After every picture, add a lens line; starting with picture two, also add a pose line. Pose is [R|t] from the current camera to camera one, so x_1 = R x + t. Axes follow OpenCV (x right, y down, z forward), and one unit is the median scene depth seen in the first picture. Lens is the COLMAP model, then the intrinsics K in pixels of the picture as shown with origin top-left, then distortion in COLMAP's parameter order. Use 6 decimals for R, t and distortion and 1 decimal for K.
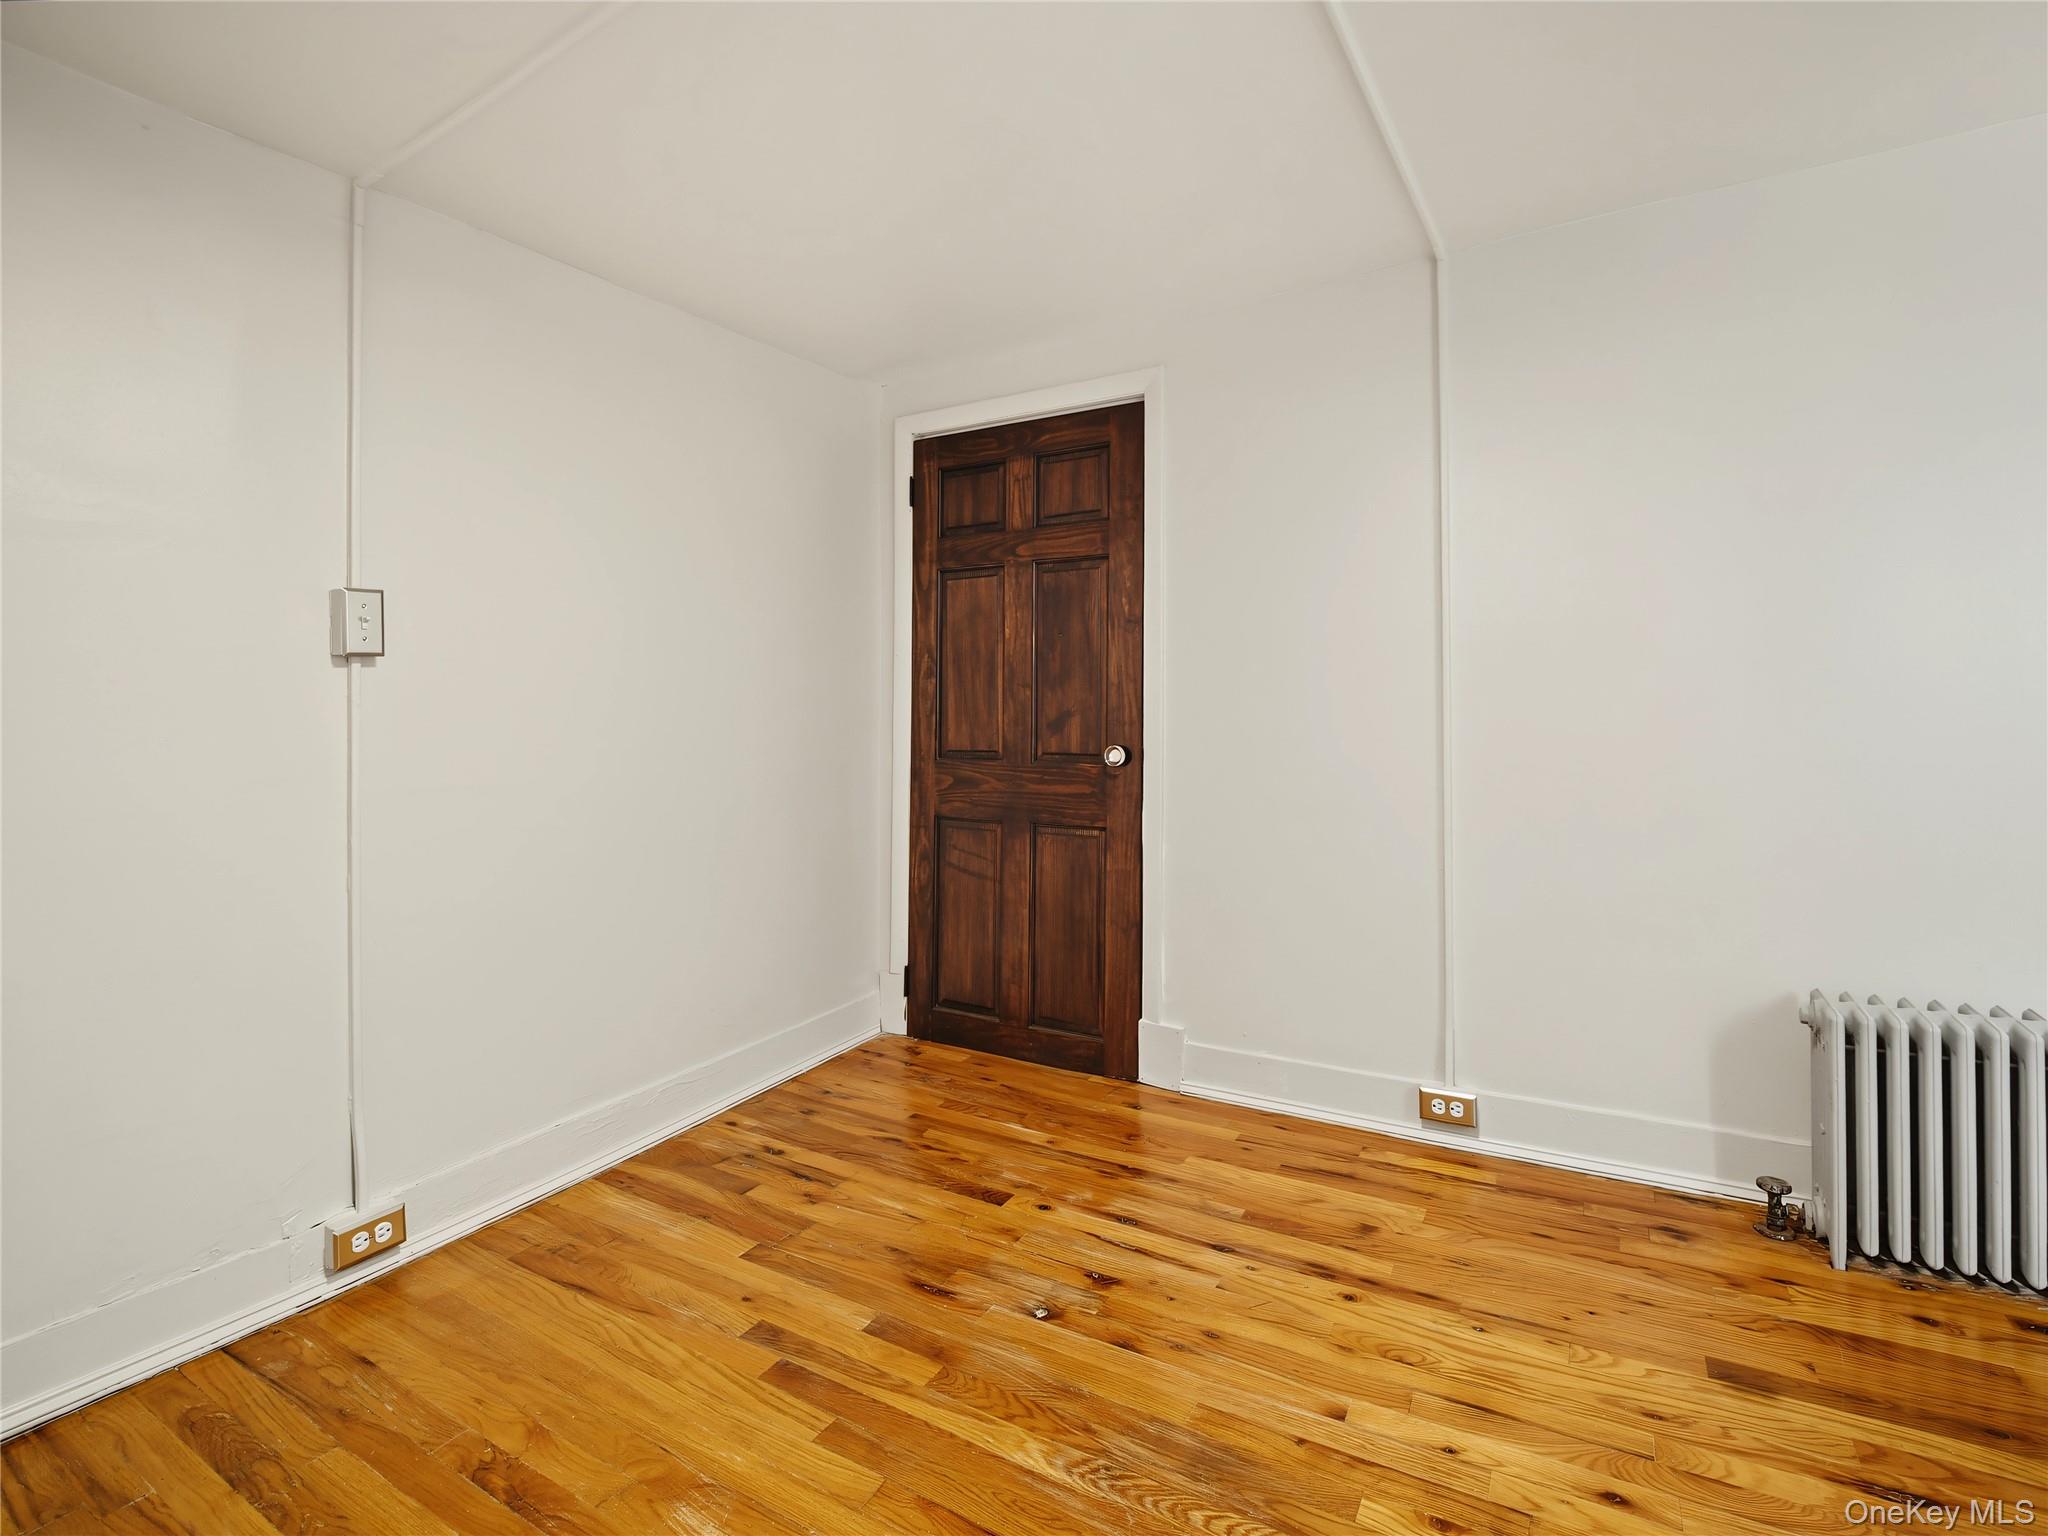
lens RADIAL K [[903.8, 0, 1023.6], [0, 903.8, 746.3], [0, 0, 1]] dist [-0.017191, 0.000571]
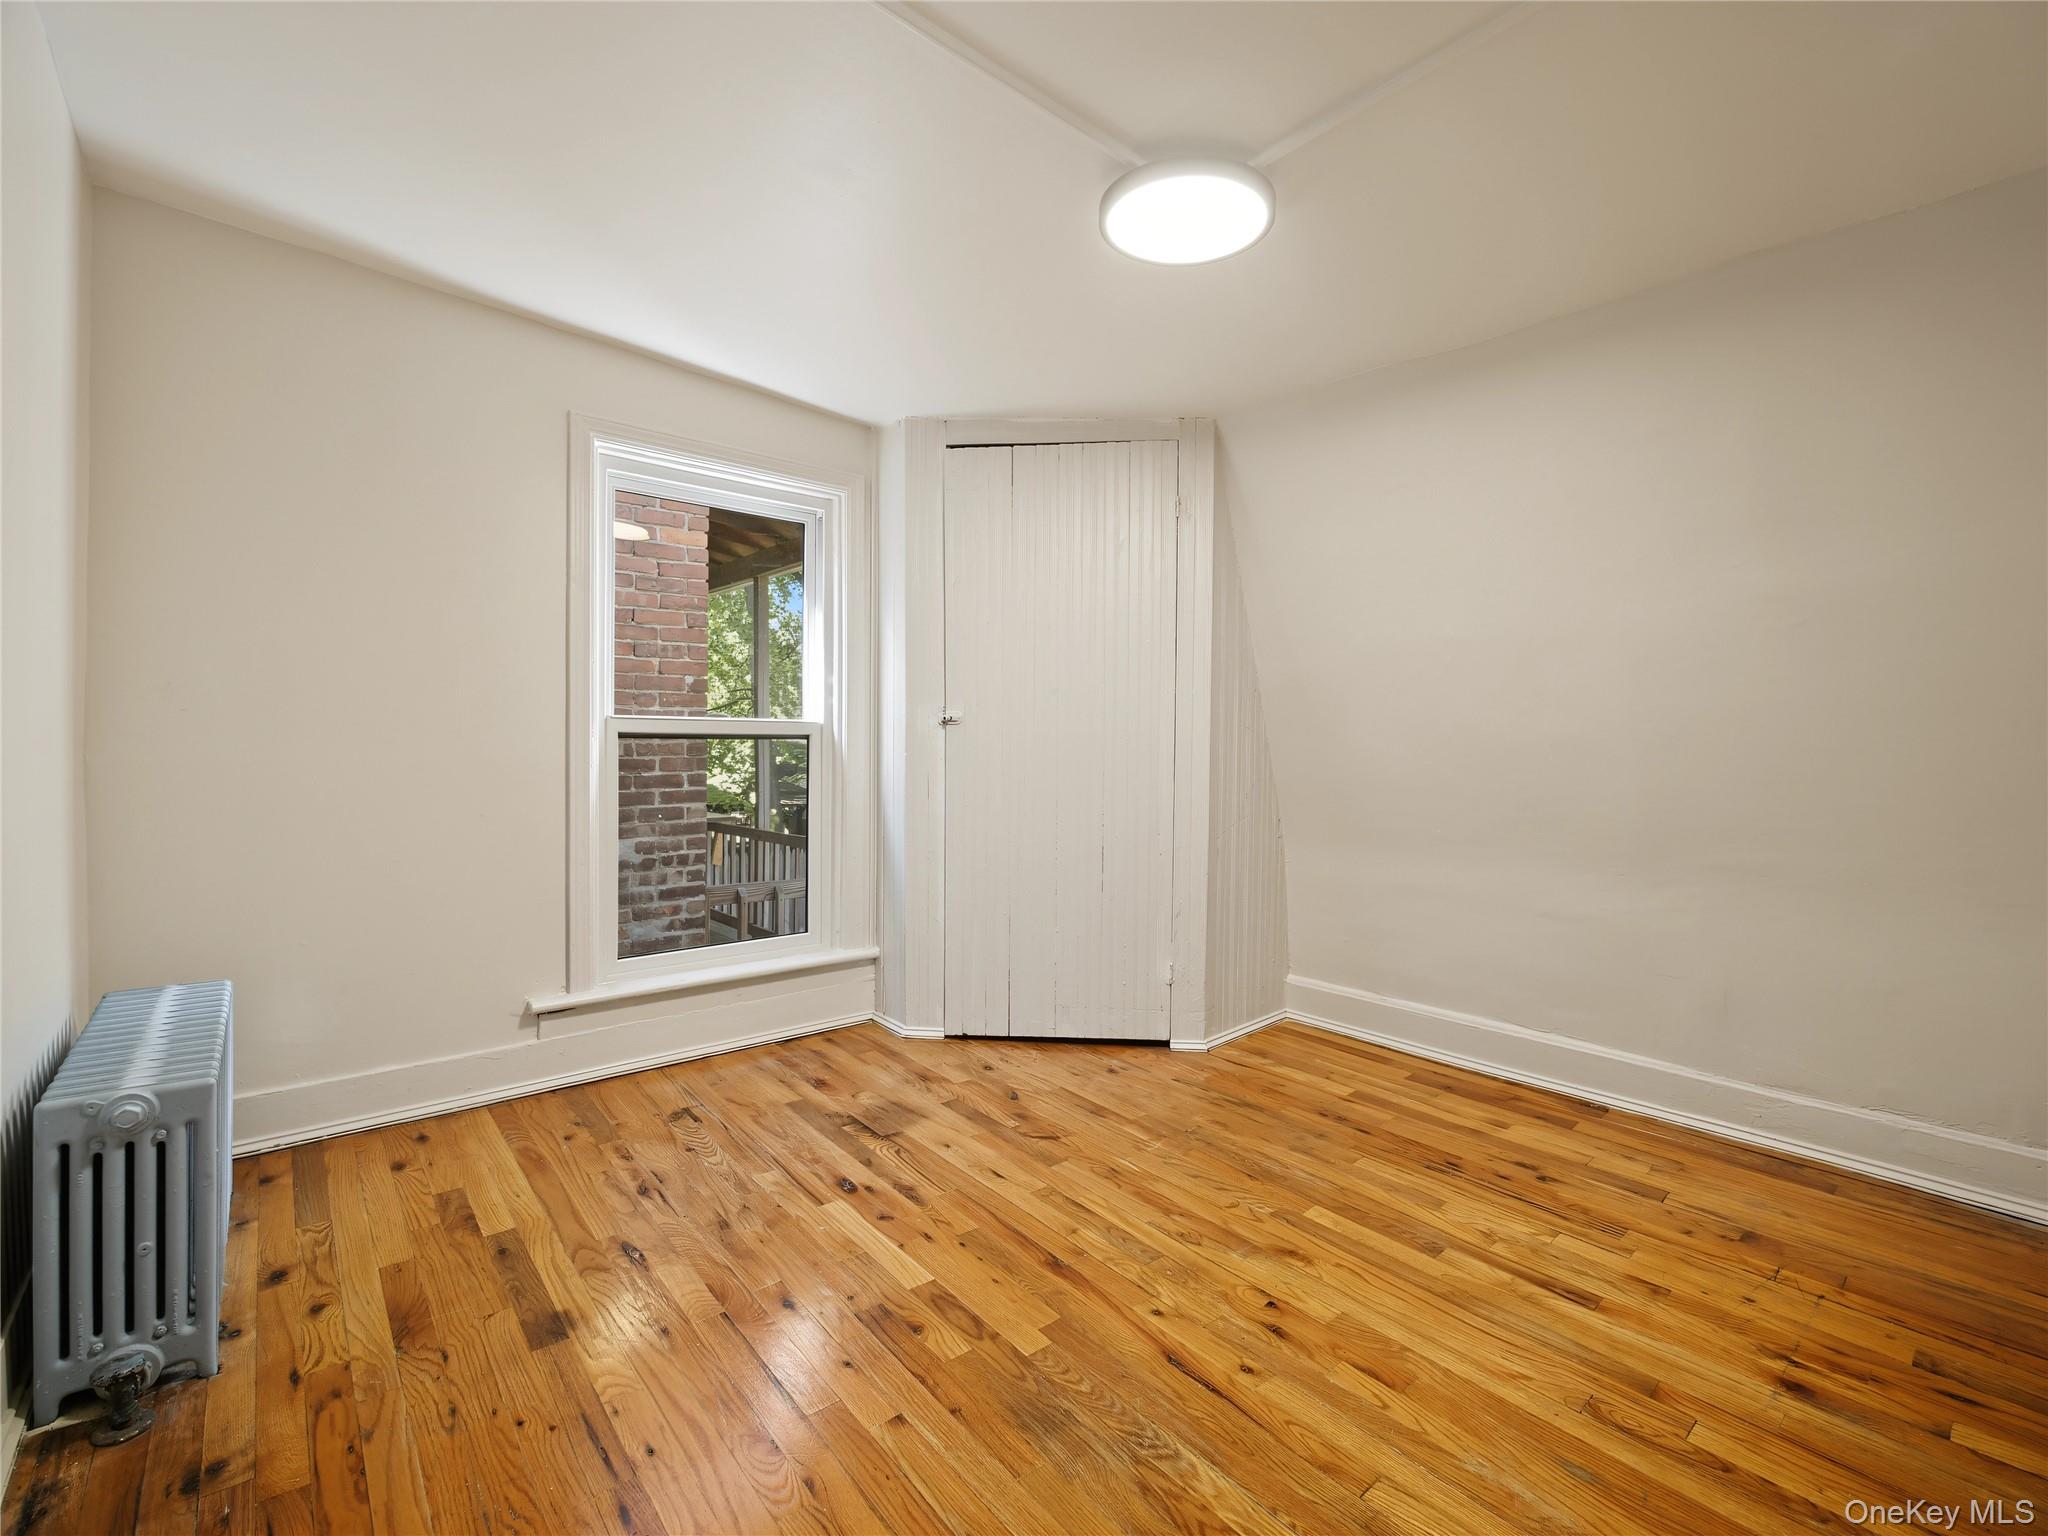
lens RADIAL K [[903.8, 0, 1023.6], [0, 903.8, 746.3], [0, 0, 1]] dist [-0.017191, 0.000571]
pose [[-0.938682, -0.011394, 0.344596, -0.129681], [0.001589, 0.999300, 0.037373, -0.057489], [-0.344781, 0.035629, -0.938007, 1.979388]]
